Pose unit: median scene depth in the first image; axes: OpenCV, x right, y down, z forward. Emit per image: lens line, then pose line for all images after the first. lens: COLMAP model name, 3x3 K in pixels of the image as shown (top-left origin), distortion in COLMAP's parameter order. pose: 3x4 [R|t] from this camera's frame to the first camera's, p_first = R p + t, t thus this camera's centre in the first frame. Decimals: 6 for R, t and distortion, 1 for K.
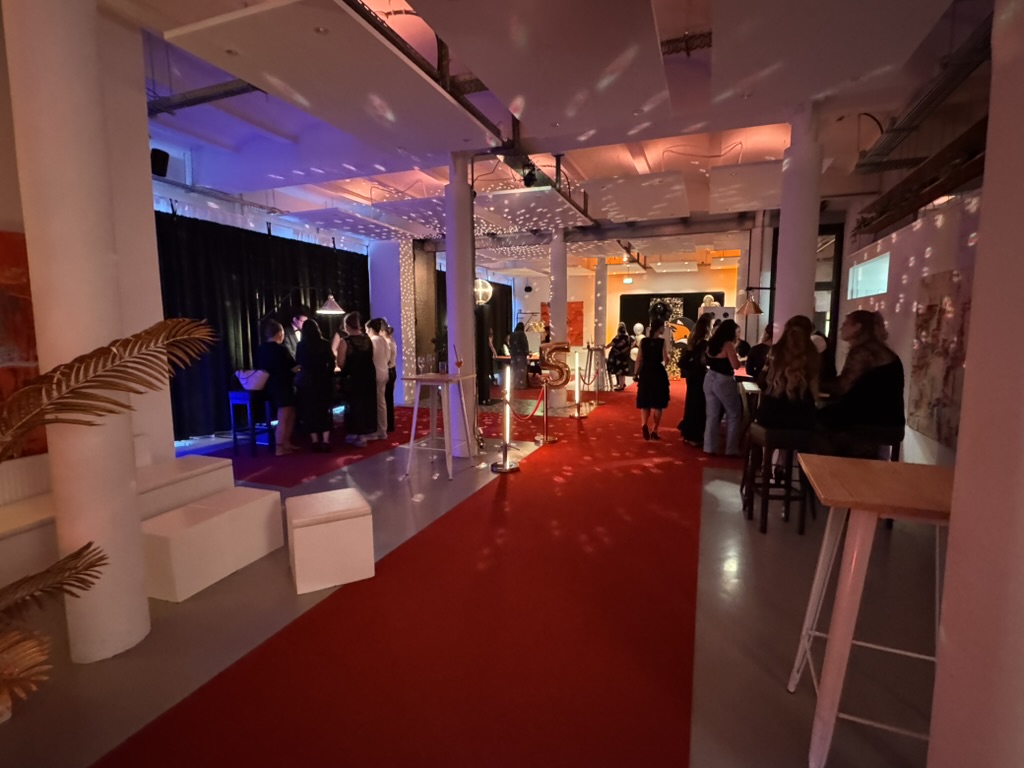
lens RADIAL K [[506.5, 0, 512.0], [0, 506.5, 384.0], [0, 0, 1]] dist [-0.003949, 0.000985]
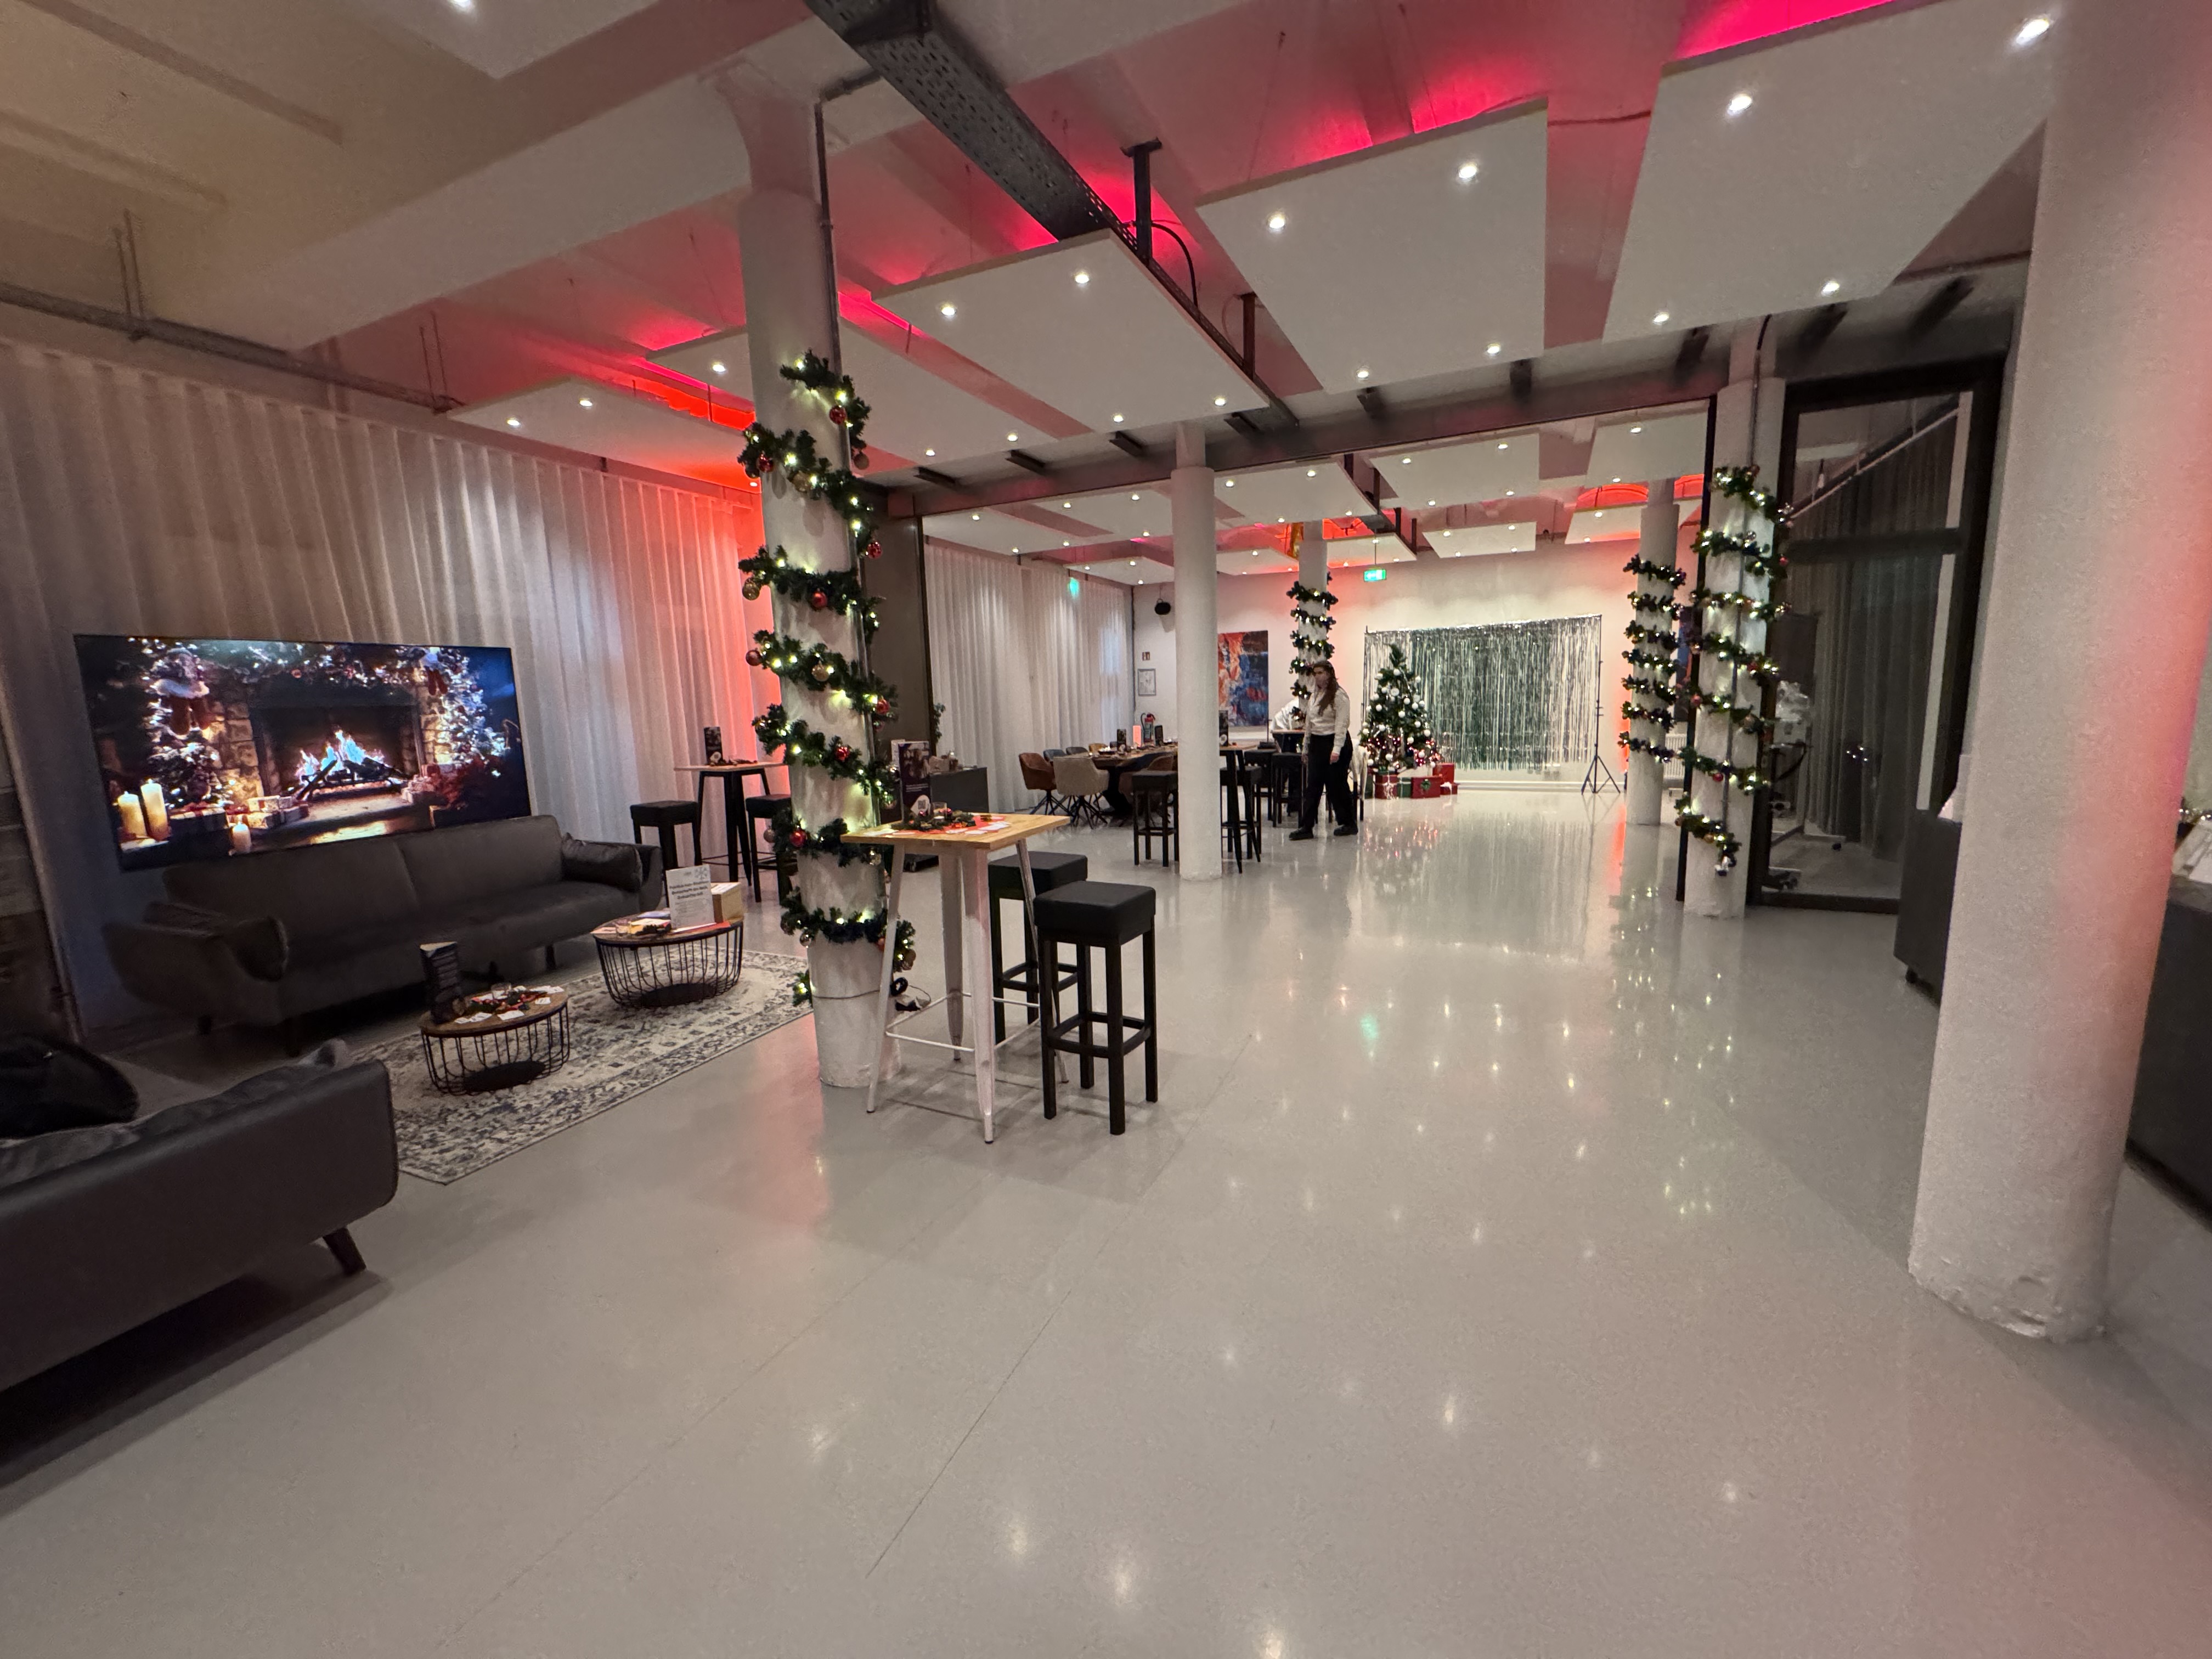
lens RADIAL K [[889.8, 0, 1106.0], [0, 889.8, 829.5], [0, 0, 1]] dist [-0.001790, -0.000594]
pose [[0.996908, -0.017302, -0.076645, 0.093915], [0.020411, 0.998993, 0.039962, -0.032681], [0.075876, -0.041403, 0.996257, 0.368436]]
